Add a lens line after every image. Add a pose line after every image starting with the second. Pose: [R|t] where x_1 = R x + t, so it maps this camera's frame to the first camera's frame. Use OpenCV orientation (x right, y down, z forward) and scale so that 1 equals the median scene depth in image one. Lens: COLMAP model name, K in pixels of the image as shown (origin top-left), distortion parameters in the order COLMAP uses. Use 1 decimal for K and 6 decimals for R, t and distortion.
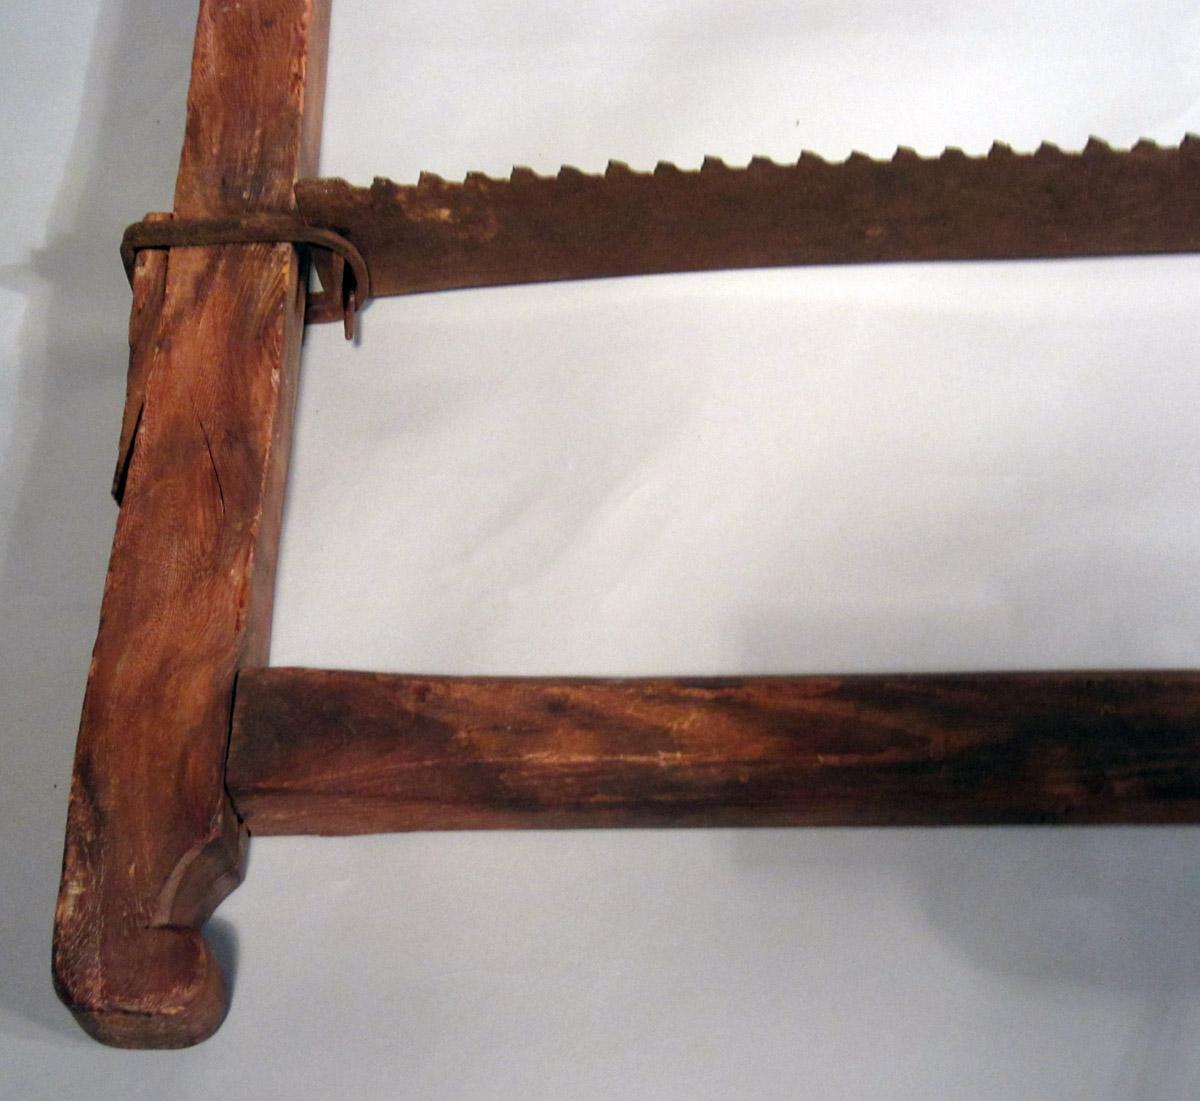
lens RADIAL K [[1758.8, 0, 600.0], [0, 1758.8, 550.5], [0, 0, 1]] dist [-0.049061, -0.012410]
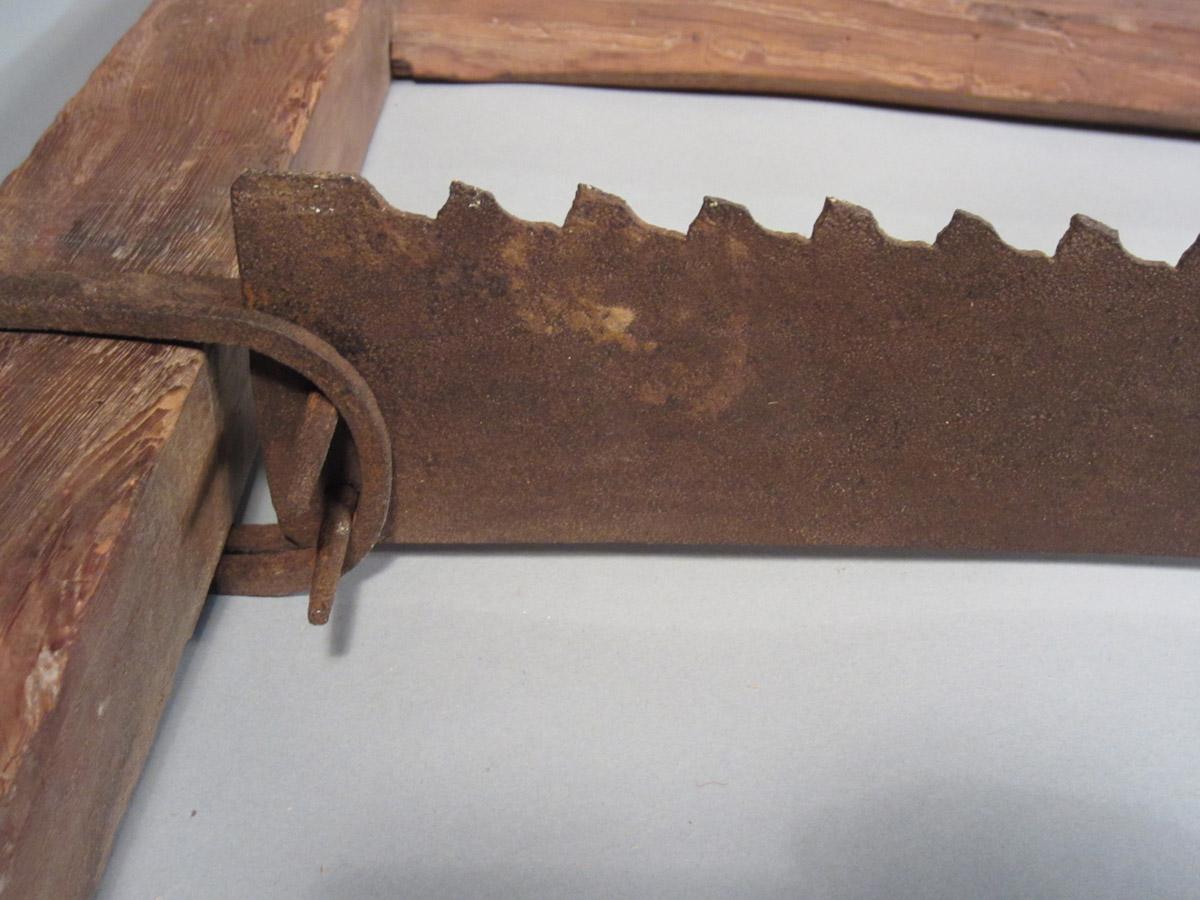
lens RADIAL K [[1467.2, 0, 600.0], [0, 1467.2, 450.0], [0, 0, 1]] dist [-0.063371, -0.012356]
pose [[0.994510, 0.103448, 0.015729, -0.094612], [-0.091647, 0.933690, -0.346157, -0.055249], [-0.050496, 0.342815, 0.938045, 0.710946]]
